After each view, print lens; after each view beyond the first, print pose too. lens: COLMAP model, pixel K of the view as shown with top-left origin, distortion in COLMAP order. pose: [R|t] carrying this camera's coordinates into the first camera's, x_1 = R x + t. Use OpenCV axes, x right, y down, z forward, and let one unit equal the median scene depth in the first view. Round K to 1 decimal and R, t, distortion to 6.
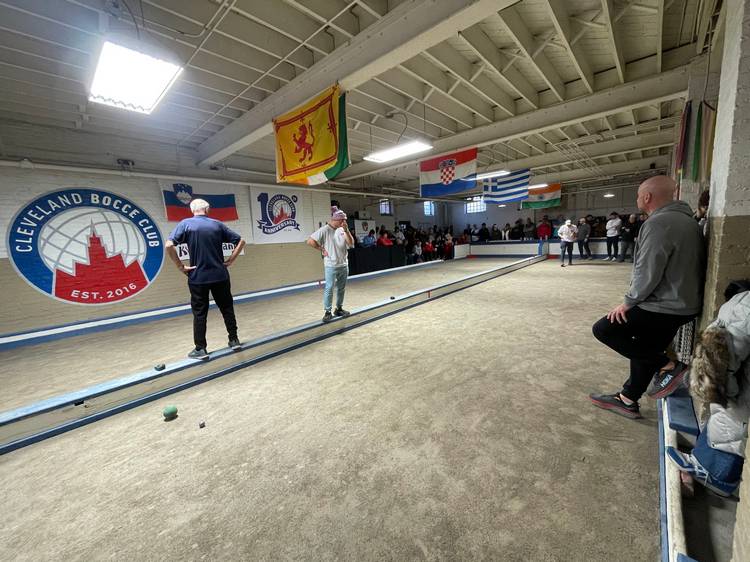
lens RADIAL K [[300.5, 0, 375.0], [0, 300.5, 281.0], [0, 0, 1]] dist [0.000670, 0.000066]
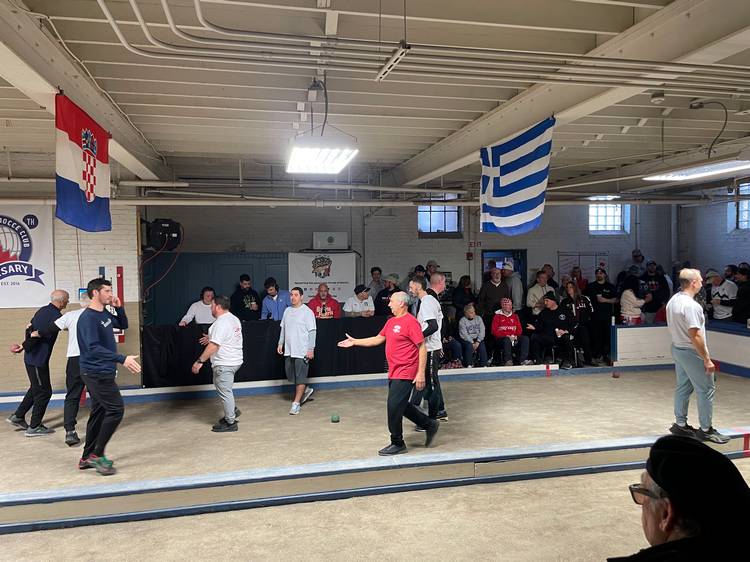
lens RADIAL K [[560.8, 0, 379.3], [0, 560.8, 271.9], [0, 0, 1]] dist [0.124542, -0.142701]
pose [[0.818646, 0.066548, -0.570430, 0.796082], [-0.117485, 0.991664, -0.052916, -0.220117], [0.562153, 0.110337, 0.819640, 0.584884]]
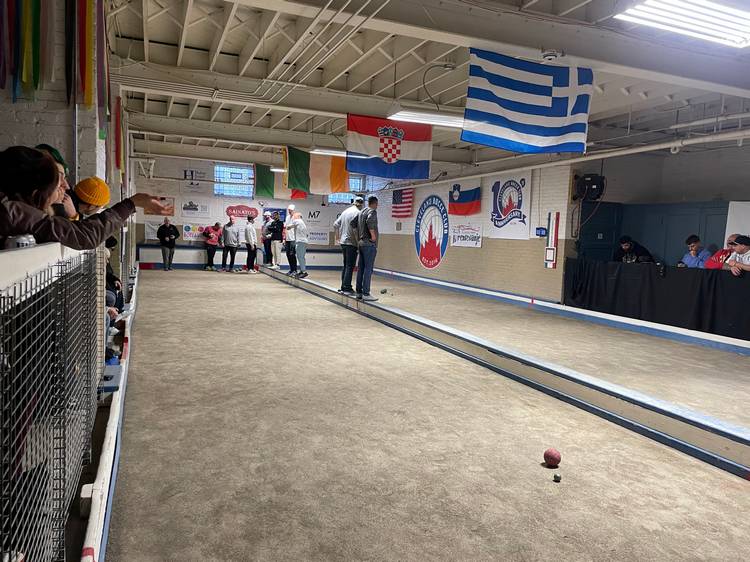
lens RADIAL K [[560.8, 0, 379.3], [0, 560.8, 271.9], [0, 0, 1]] dist [0.124542, -0.142701]
pose [[-0.424060, 0.097587, -0.900361, 1.275456], [-0.149623, 0.972966, 0.175927, -0.266771], [0.893188, 0.209319, -0.397995, 1.369273]]
